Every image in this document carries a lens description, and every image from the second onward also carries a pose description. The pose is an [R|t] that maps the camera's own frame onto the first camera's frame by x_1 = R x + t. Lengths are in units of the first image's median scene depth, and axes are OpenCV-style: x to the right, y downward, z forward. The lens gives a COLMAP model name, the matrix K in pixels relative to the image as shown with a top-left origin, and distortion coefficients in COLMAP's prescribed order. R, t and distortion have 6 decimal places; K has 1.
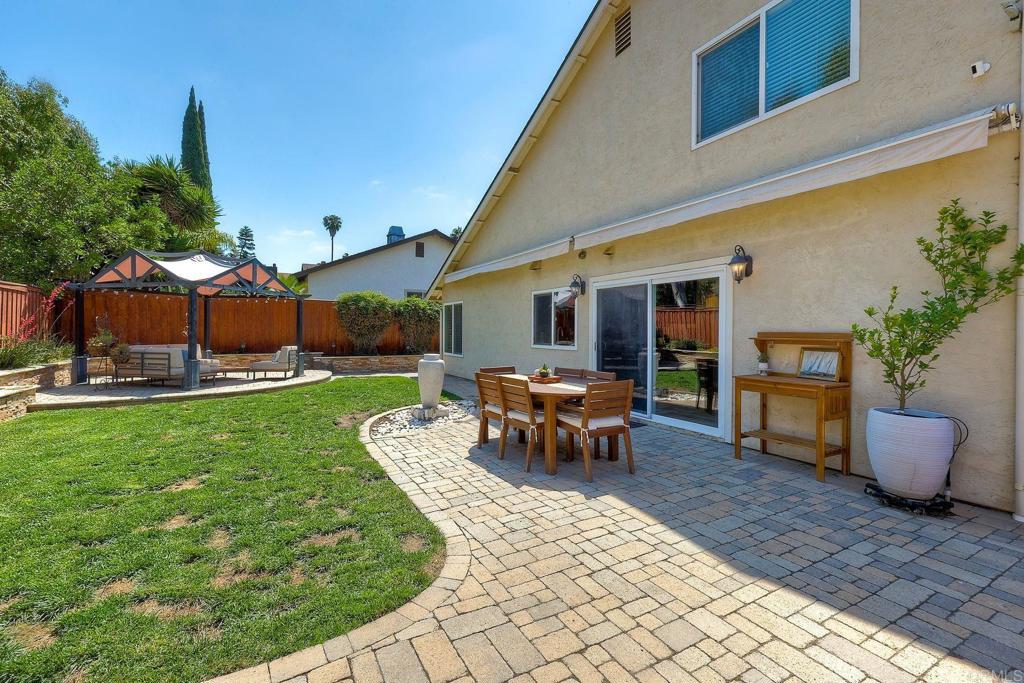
lens RADIAL K [[458.0, 0, 502.9], [0, 458.0, 336.4], [0, 0, 1]] dist [0.003314, 0.000212]
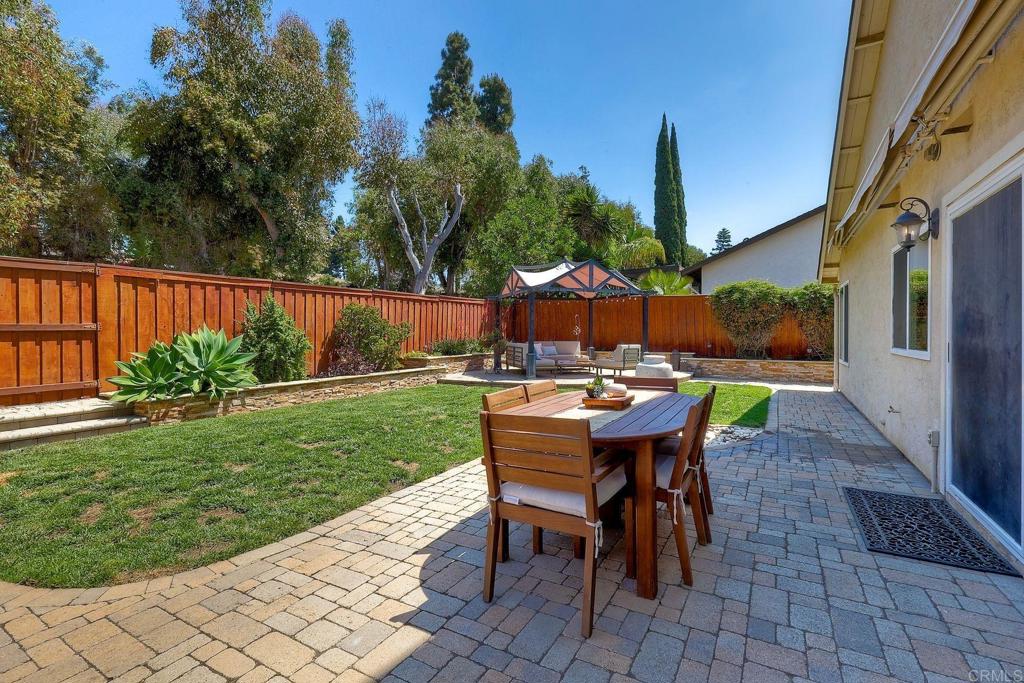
lens RADIAL K [[458.0, 0, 502.9], [0, 458.0, 336.4], [0, 0, 1]] dist [0.003314, 0.000212]
pose [[0.517166, 0.002576, -0.855881, 0.593289], [-0.005600, 0.999984, -0.000374, 0.015325], [0.855867, 0.004987, 0.517172, 0.682461]]
